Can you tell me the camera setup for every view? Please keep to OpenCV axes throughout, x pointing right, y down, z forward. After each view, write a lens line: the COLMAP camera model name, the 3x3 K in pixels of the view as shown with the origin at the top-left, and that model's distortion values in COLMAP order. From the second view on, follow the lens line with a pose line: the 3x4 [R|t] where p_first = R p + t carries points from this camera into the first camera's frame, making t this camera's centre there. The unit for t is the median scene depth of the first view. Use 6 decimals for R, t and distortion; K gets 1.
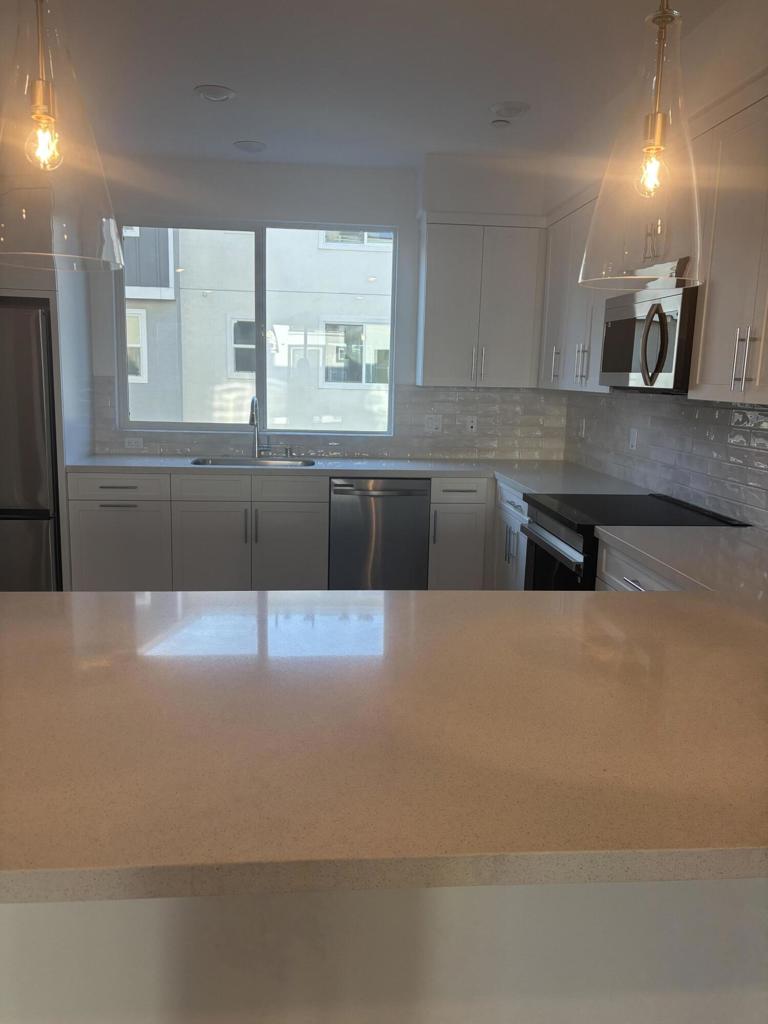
lens RADIAL K [[769.8, 0, 381.8], [0, 769.8, 510.1], [0, 0, 1]] dist [0.055832, -0.072608]
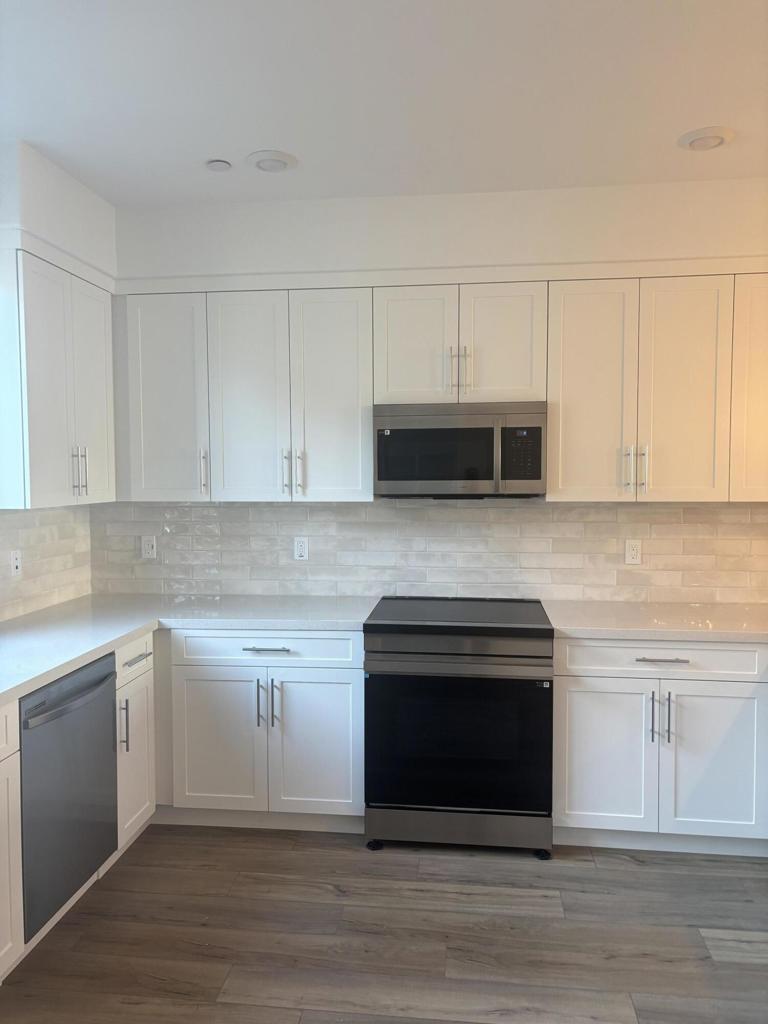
lens RADIAL K [[769.8, 0, 388.2], [0, 769.8, 507.3], [0, 0, 1]] dist [0.055832, -0.072608]
pose [[0.208364, -0.070124, 0.975534, -0.469451], [0.180959, 0.982970, 0.032008, -0.127122], [-0.961165, 0.169862, 0.217505, 0.575280]]
